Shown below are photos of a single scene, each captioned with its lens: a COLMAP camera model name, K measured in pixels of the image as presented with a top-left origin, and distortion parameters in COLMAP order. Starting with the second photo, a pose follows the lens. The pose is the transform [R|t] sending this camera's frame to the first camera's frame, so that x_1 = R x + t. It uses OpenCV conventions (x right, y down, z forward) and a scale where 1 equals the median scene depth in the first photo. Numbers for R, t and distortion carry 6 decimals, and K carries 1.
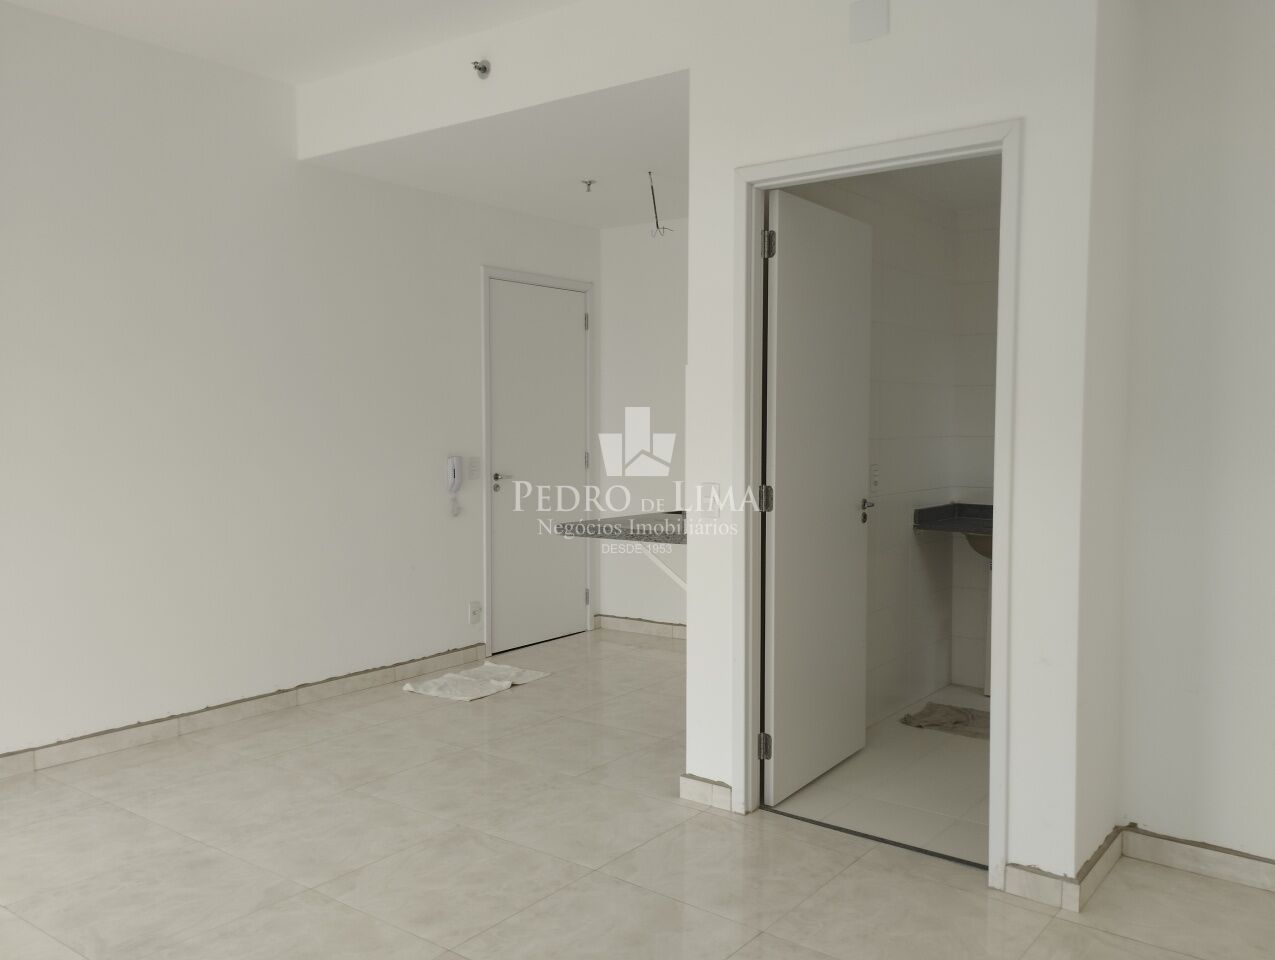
lens RADIAL K [[1079.2, 0, 630.0], [0, 1079.2, 474.0], [0, 0, 1]] dist [0.089543, -0.114838]
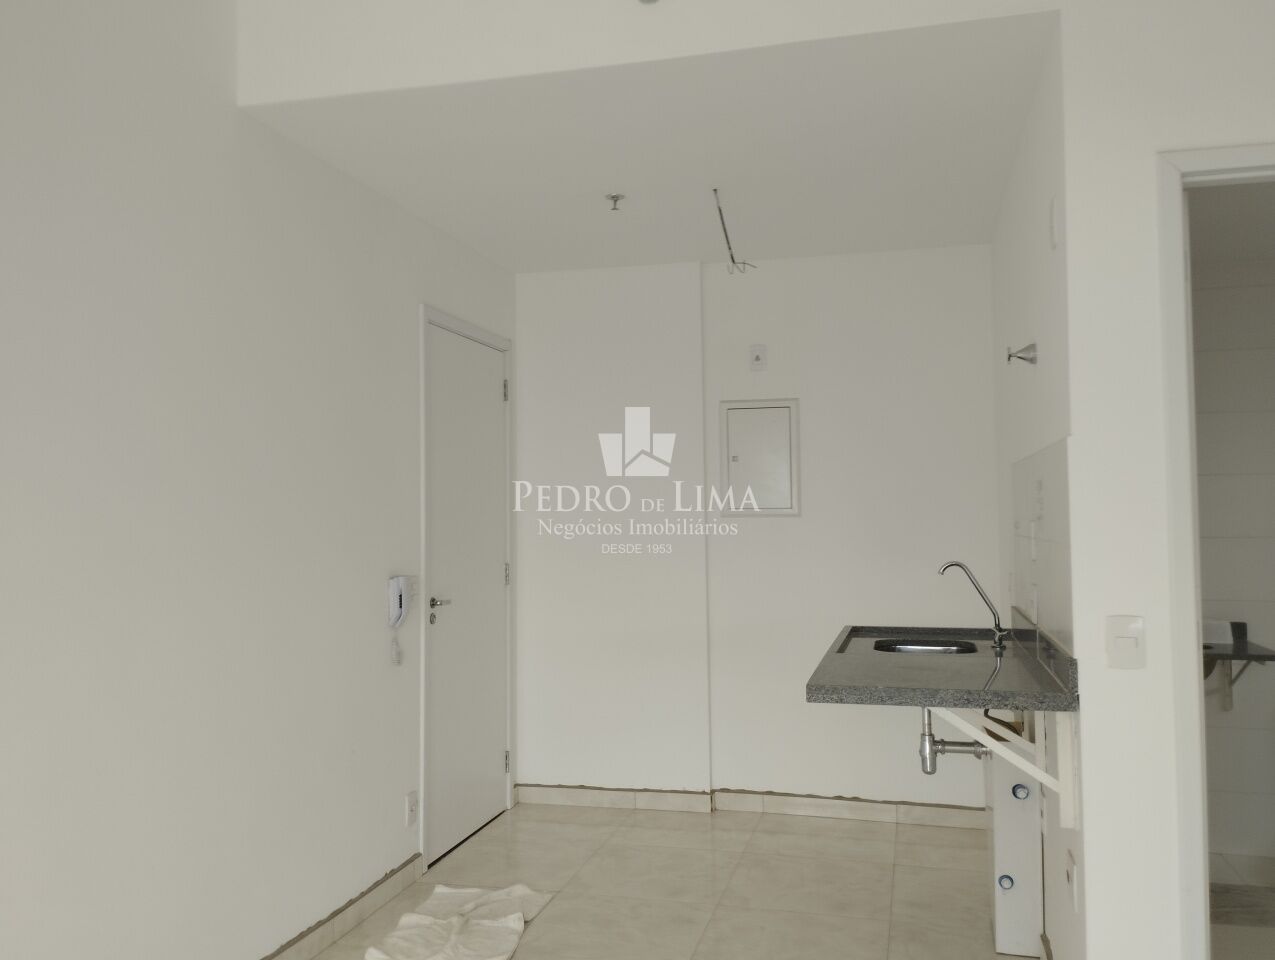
lens RADIAL K [[1084.7, 0, 616.2], [0, 1084.7, 465.9], [0, 0, 1]] dist [0.092930, -0.119509]
pose [[0.924502, 0.011450, 0.381005, -0.294423], [0.025624, 0.995421, -0.092089, -0.018238], [-0.380314, 0.094899, 0.919976, 0.312783]]
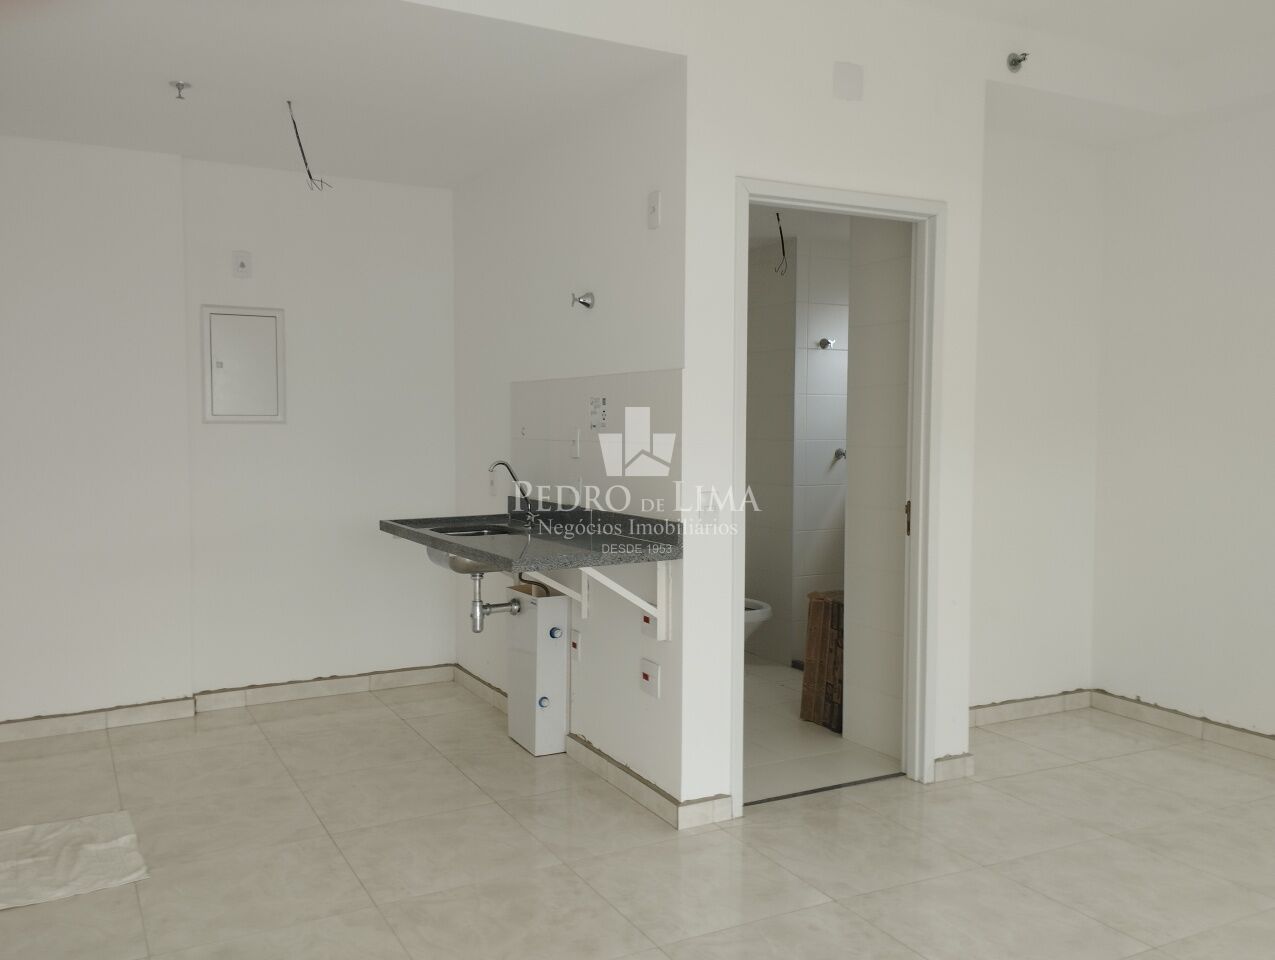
lens RADIAL K [[1079.2, 0, 630.0], [0, 1079.2, 474.0], [0, 0, 1]] dist [0.089543, -0.114838]
pose [[0.400953, -0.046210, 0.914932, -0.536095], [0.046630, 0.998462, 0.029994, -0.025705], [-0.914911, 0.030637, 0.402491, 0.427811]]
